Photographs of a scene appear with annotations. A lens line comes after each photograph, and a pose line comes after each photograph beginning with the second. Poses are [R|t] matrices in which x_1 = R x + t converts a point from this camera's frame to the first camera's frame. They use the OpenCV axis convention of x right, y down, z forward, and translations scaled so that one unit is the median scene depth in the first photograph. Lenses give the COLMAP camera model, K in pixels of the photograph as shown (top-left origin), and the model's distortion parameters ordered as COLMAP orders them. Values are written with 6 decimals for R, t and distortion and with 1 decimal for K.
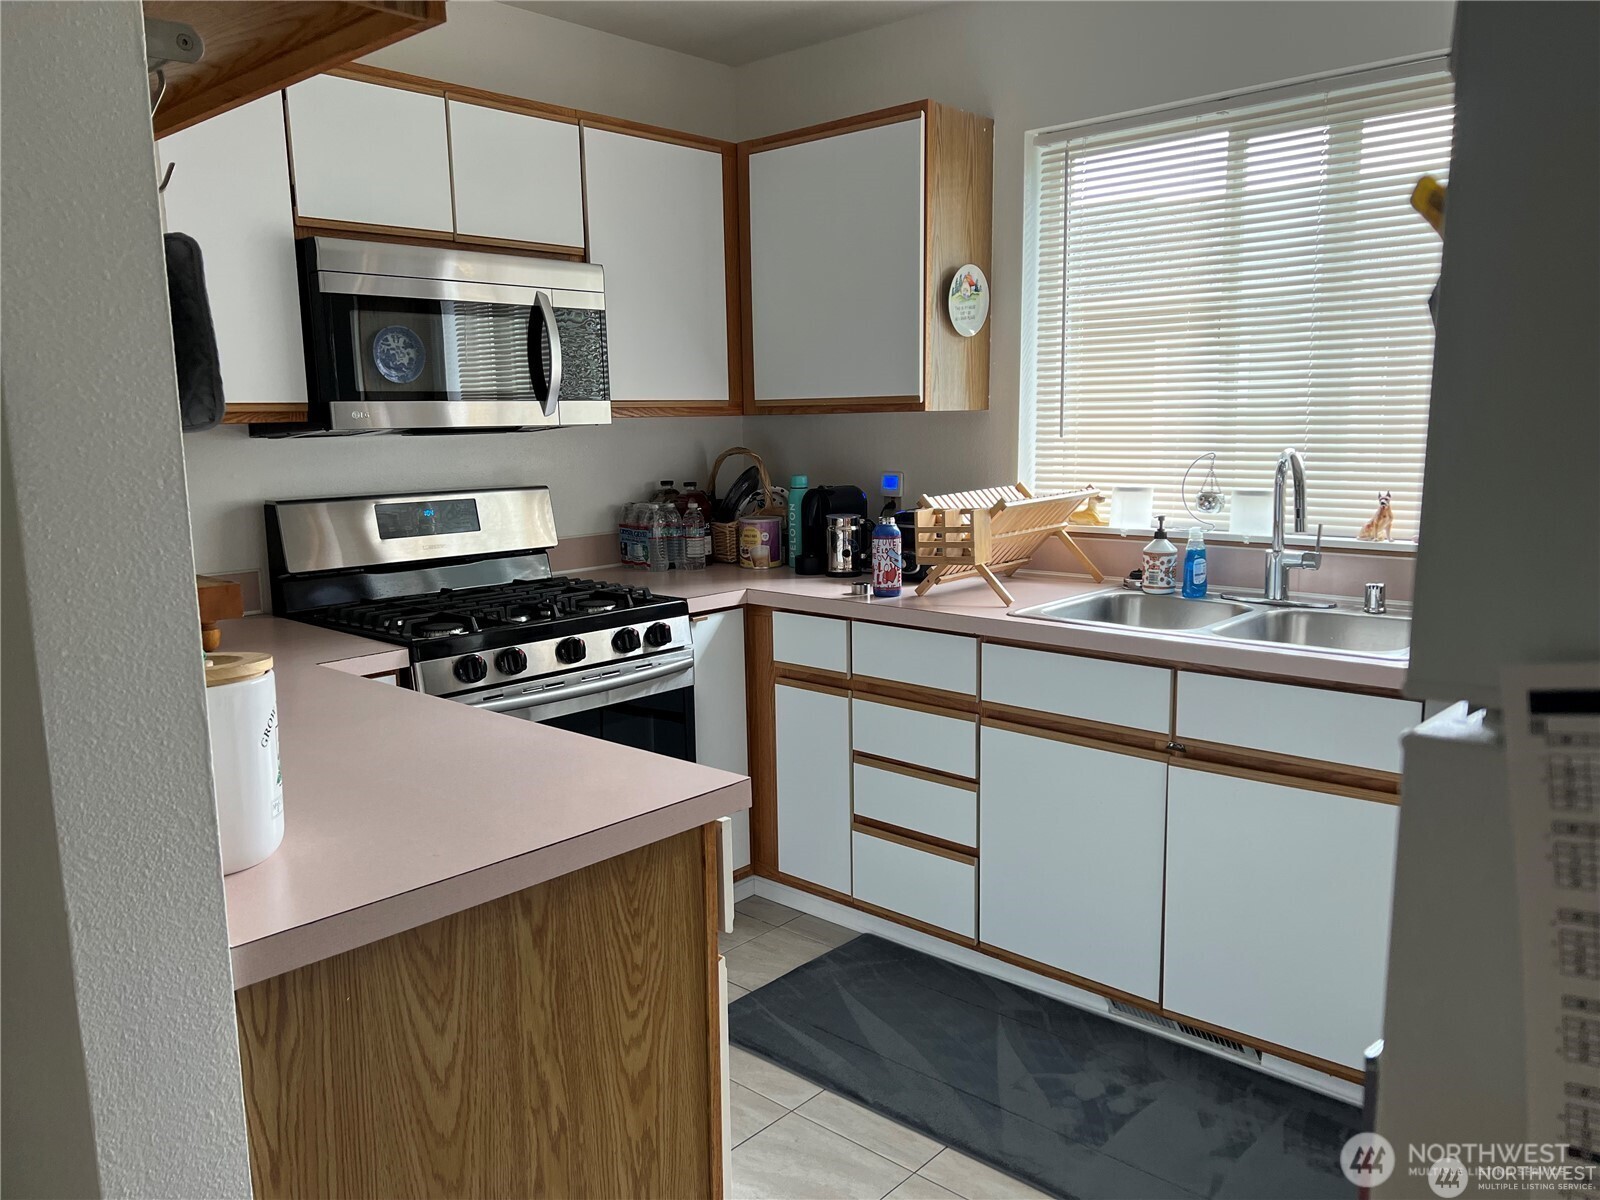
lens RADIAL K [[1202.7, 0, 799.2], [0, 1202.7, 613.6], [0, 0, 1]] dist [0.038496, -0.052513]
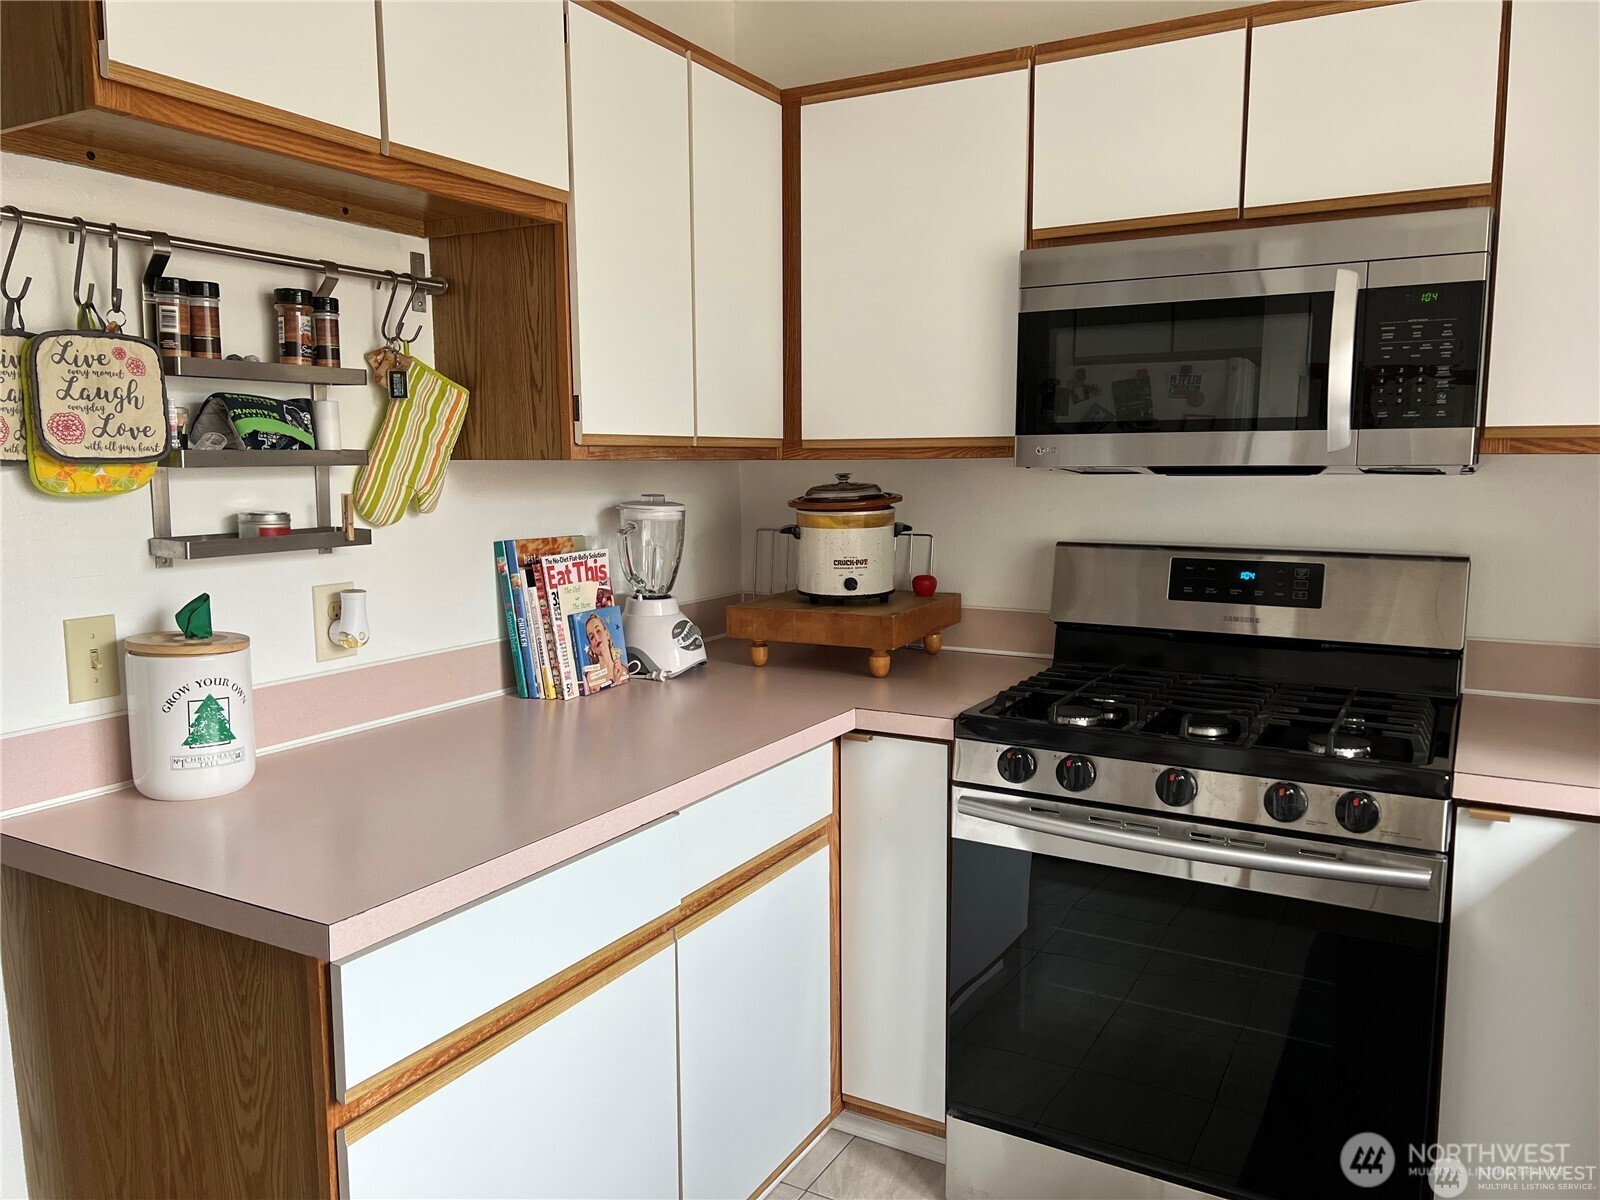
lens RADIAL K [[1202.7, 0, 736.5], [0, 1202.7, 604.2], [0, 0, 1]] dist [0.038496, -0.052513]
pose [[0.206171, 0.135202, -0.969131, 0.819353], [-0.157365, 0.982098, 0.103534, -0.209171], [0.965779, 0.131161, 0.223756, 1.150319]]
